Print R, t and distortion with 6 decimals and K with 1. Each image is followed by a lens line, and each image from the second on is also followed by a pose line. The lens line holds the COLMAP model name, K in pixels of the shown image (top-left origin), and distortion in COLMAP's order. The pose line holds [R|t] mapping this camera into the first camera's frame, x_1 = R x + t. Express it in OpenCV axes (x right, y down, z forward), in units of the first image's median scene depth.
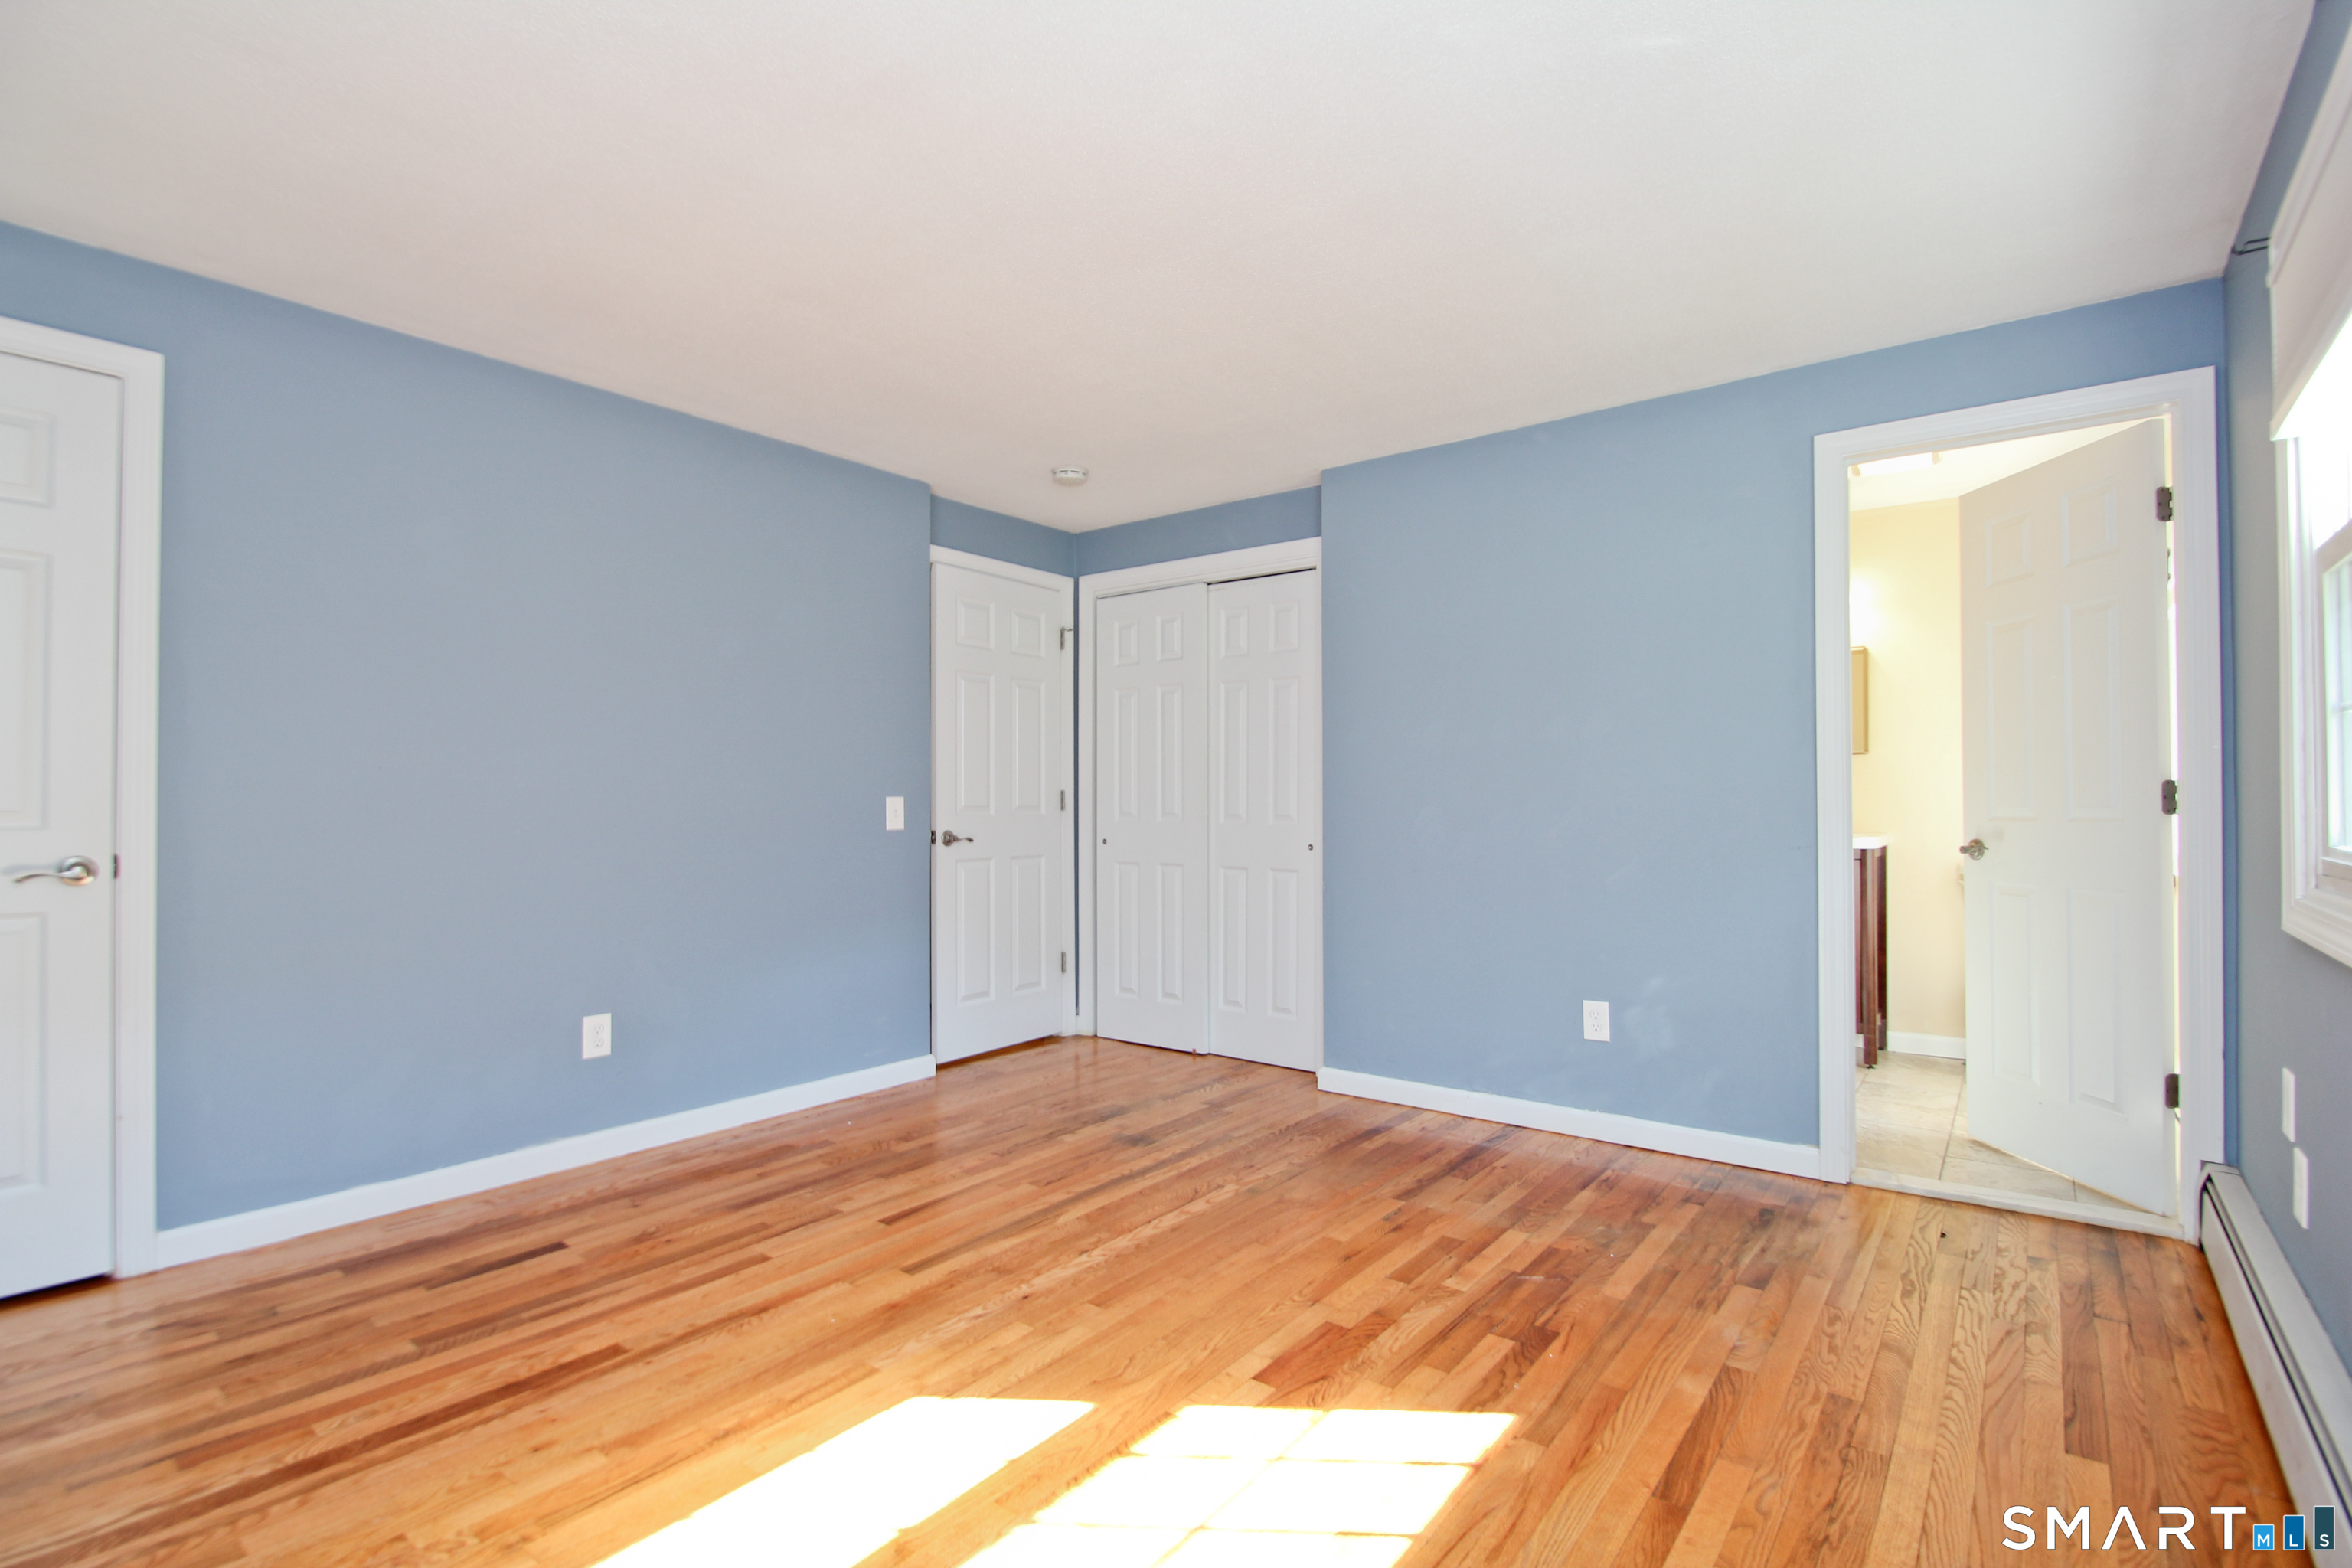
lens RADIAL K [[1093.2, 0, 1174.4], [0, 1093.2, 782.1], [0, 0, 1]] dist [-0.003590, -0.004230]
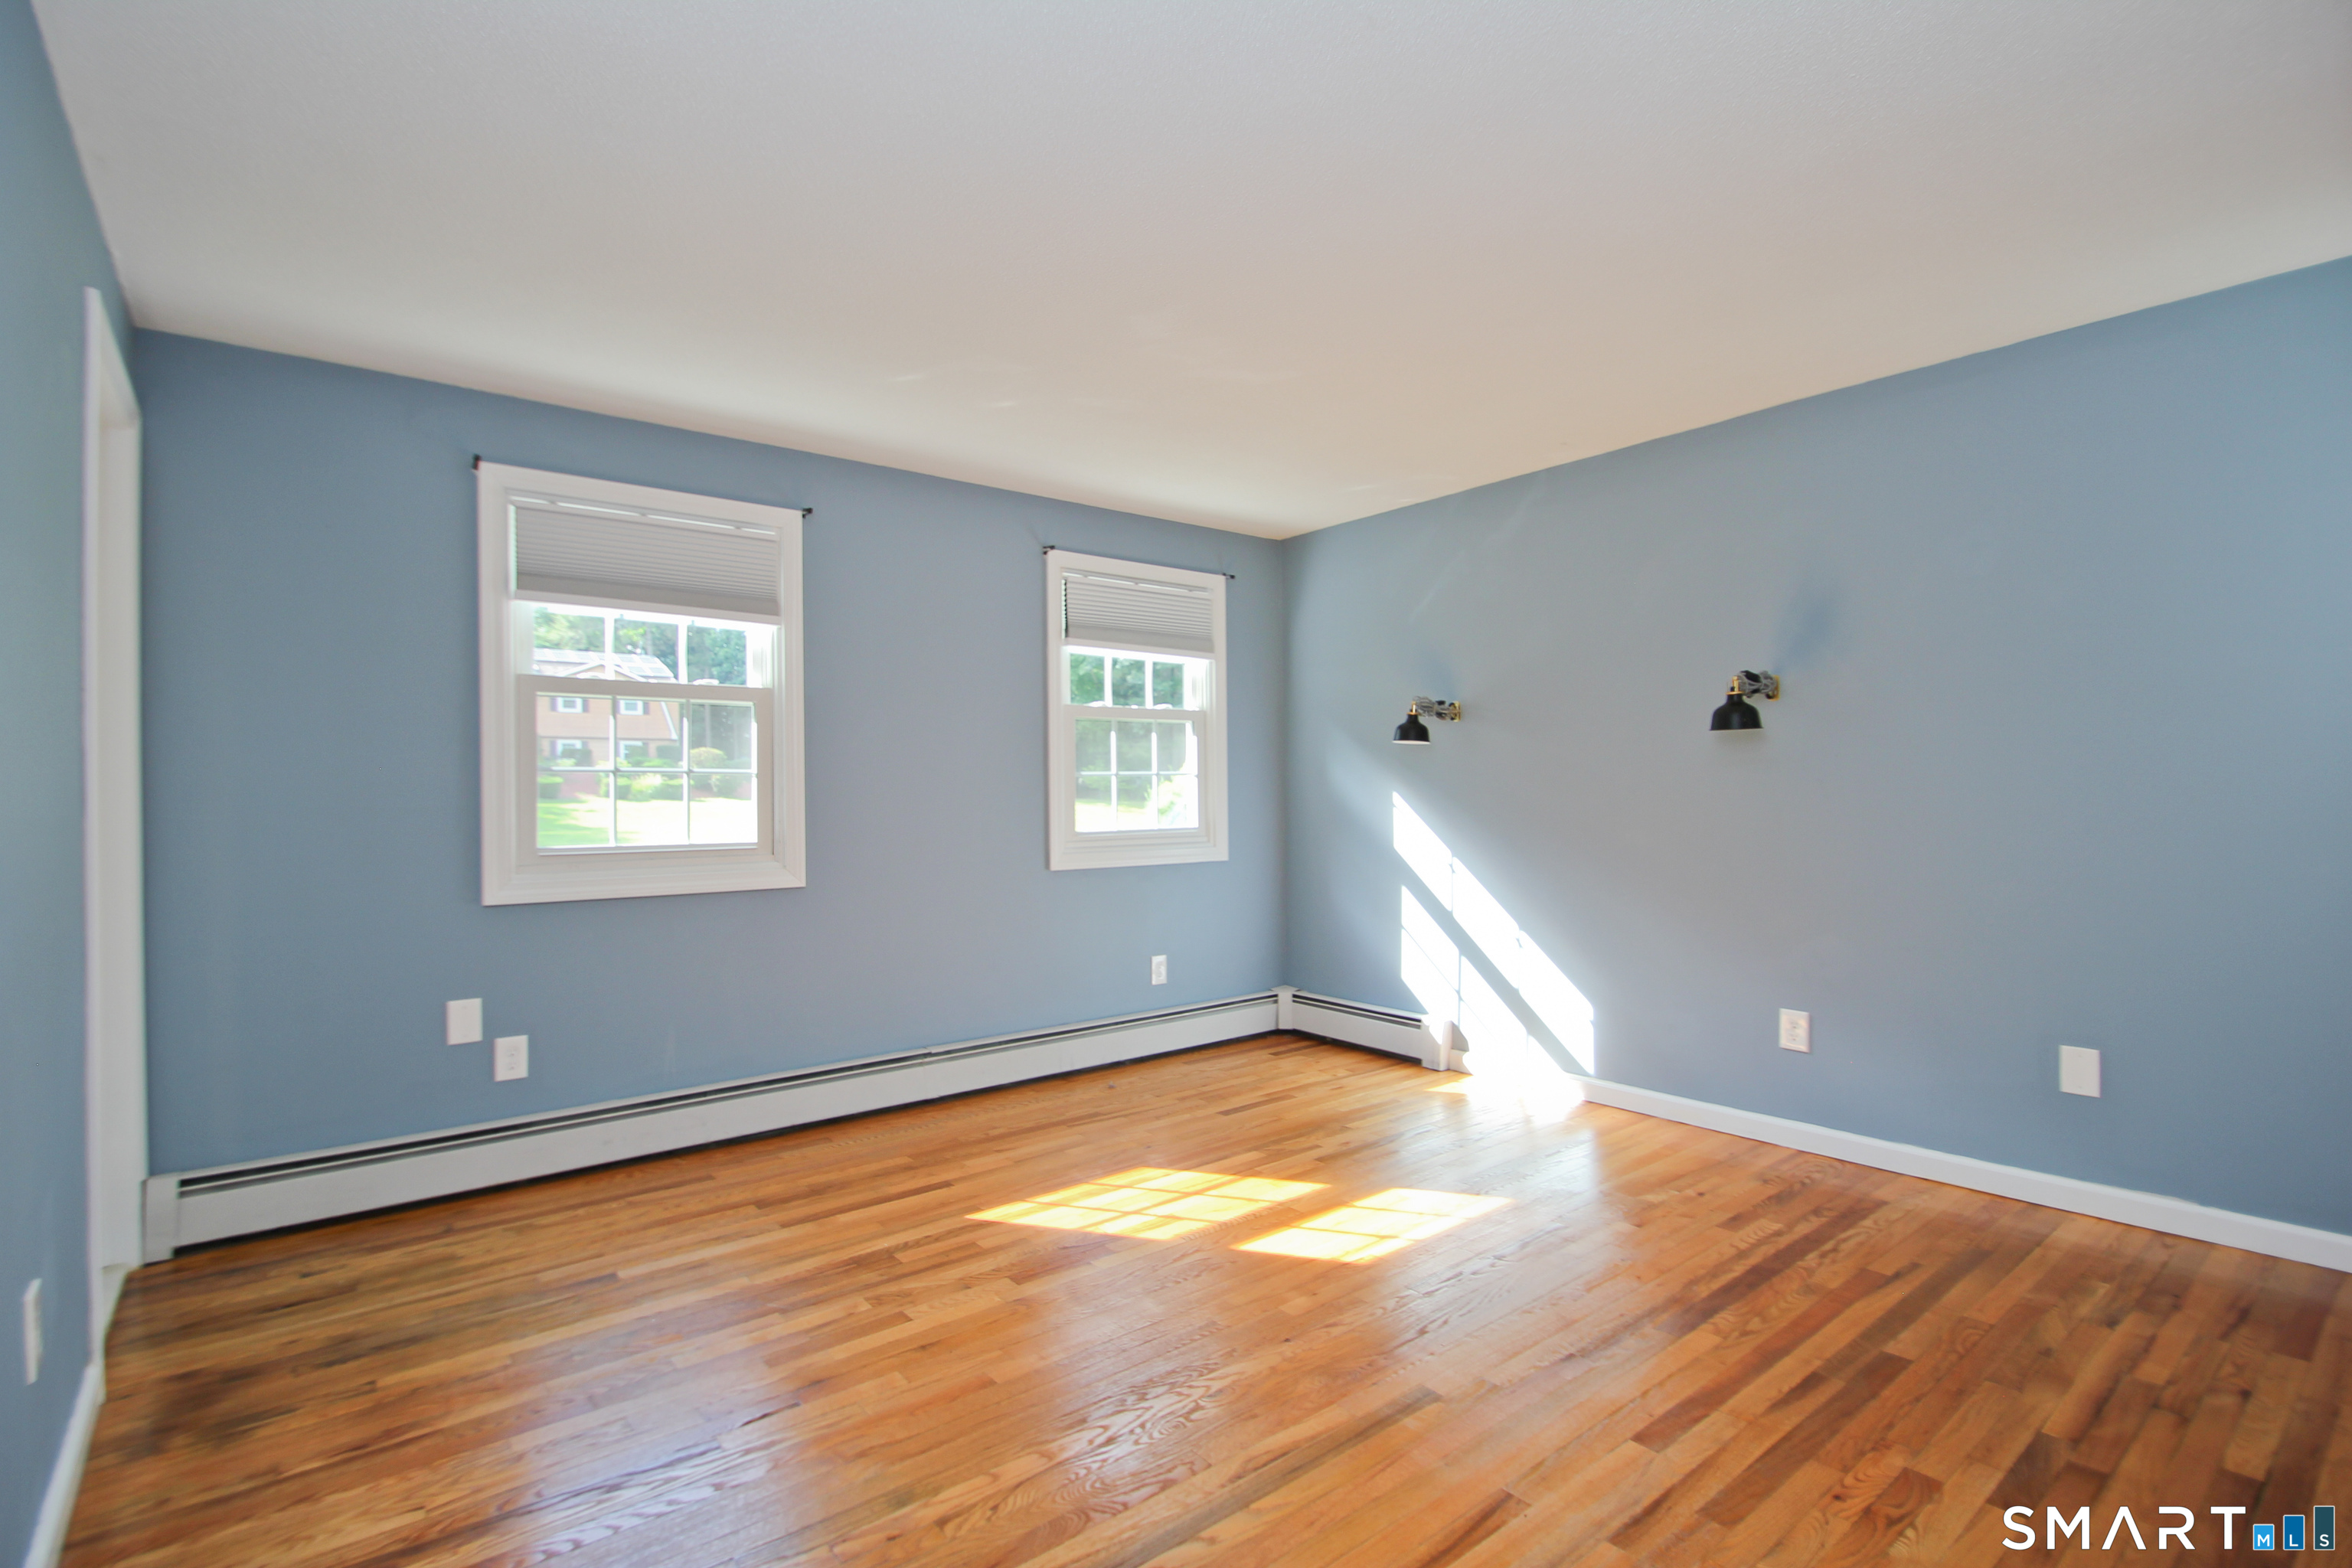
lens RADIAL K [[1093.2, 0, 1183.1], [0, 1093.2, 787.1], [0, 0, 1]] dist [-0.003590, -0.004230]
pose [[-0.971202, 0.015184, 0.237773, -0.297040], [0.013178, 0.999863, -0.010026, 0.000348], [-0.237892, -0.006604, -0.971269, 2.055655]]
